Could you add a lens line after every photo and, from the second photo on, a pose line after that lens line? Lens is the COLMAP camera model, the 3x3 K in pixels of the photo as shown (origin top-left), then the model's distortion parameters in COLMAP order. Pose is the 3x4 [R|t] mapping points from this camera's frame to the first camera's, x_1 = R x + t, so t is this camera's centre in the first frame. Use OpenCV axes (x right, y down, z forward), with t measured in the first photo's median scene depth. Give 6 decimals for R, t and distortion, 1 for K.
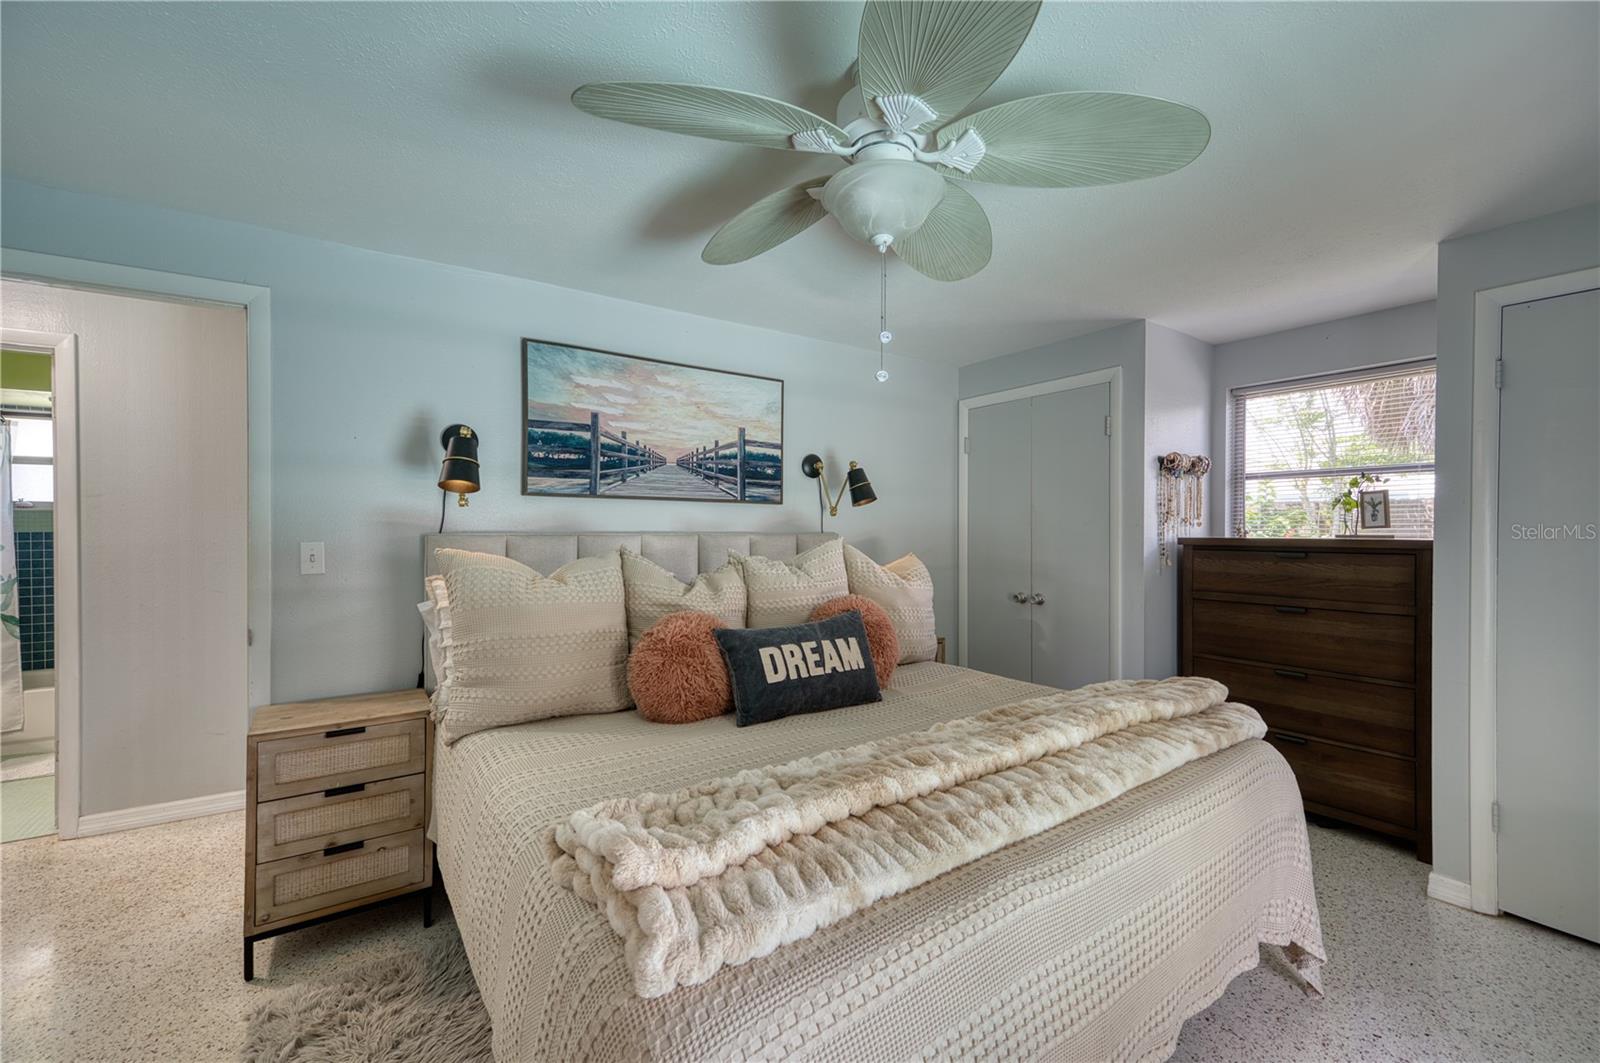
lens RADIAL K [[644.6, 0, 803.6], [0, 644.6, 535.1], [0, 0, 1]] dist [-0.020835, -0.003152]
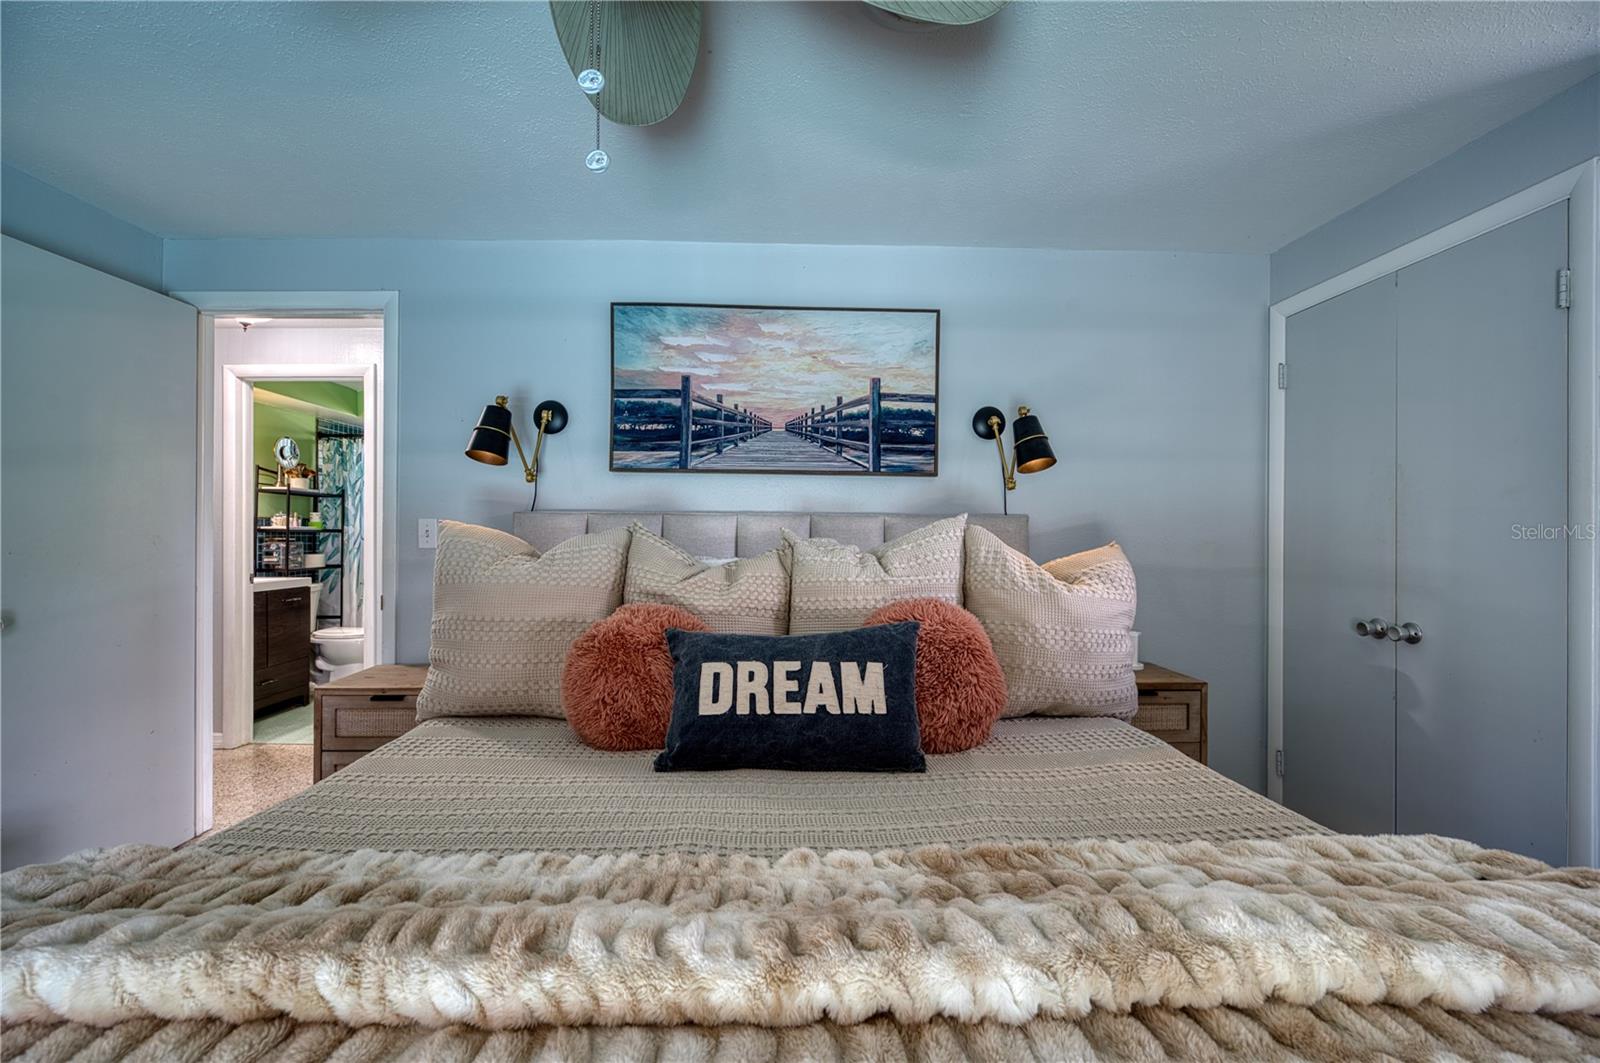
lens RADIAL K [[644.6, 0, 796.9], [0, 644.6, 537.6], [0, 0, 1]] dist [-0.020835, -0.003152]
pose [[0.840360, 0.008019, -0.541970, 0.289374], [-0.008995, 0.999959, 0.000848, 0.030025], [0.541955, 0.004163, 0.840397, 0.351059]]
